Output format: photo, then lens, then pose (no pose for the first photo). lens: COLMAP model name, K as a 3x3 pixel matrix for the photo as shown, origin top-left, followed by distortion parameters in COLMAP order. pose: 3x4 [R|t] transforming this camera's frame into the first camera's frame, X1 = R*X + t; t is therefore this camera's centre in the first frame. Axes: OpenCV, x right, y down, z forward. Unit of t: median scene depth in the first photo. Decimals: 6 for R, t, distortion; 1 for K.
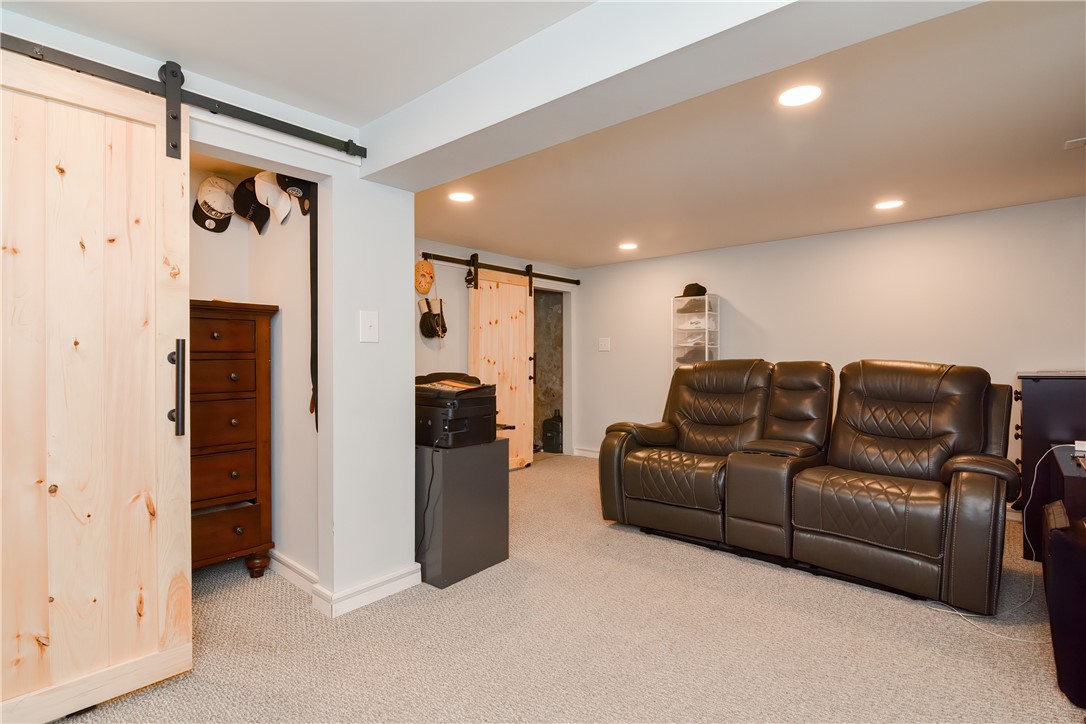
lens RADIAL K [[528.9, 0, 548.2], [0, 528.9, 355.9], [0, 0, 1]] dist [0.000046, -0.015957]
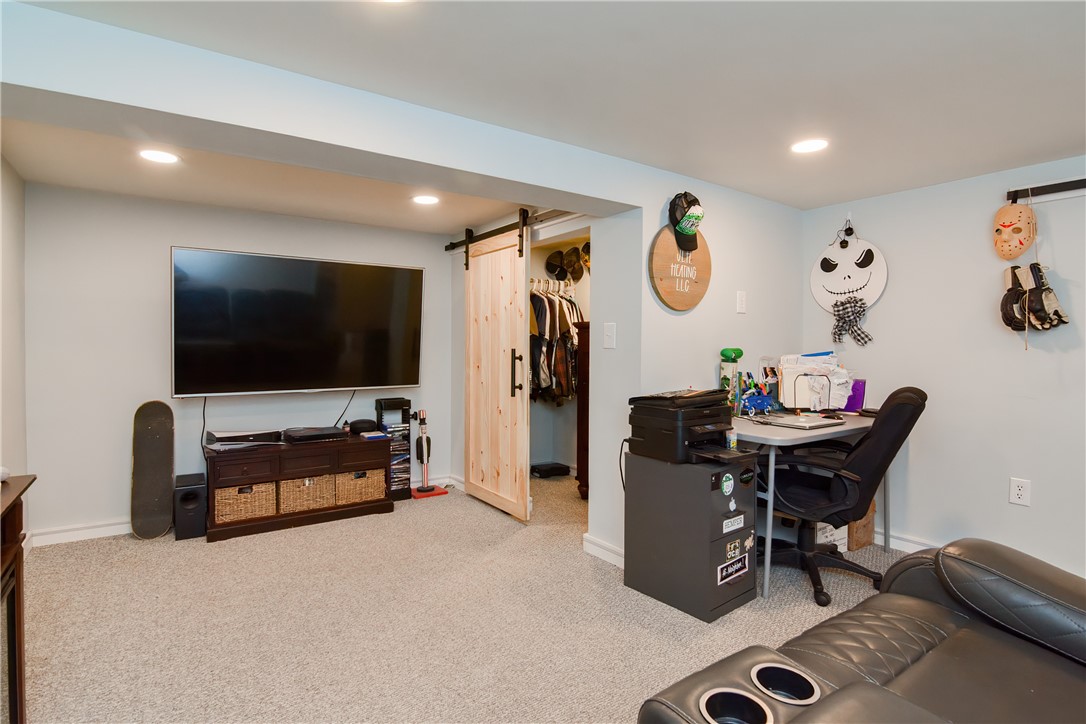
lens RADIAL K [[528.9, 0, 548.2], [0, 528.9, 355.9], [0, 0, 1]] dist [0.000046, -0.015957]
pose [[-0.242164, 0.003616, -0.970229, 0.816824], [-0.005358, 0.999973, 0.005064, -0.010958], [0.970220, 0.006425, -0.242138, 1.078610]]
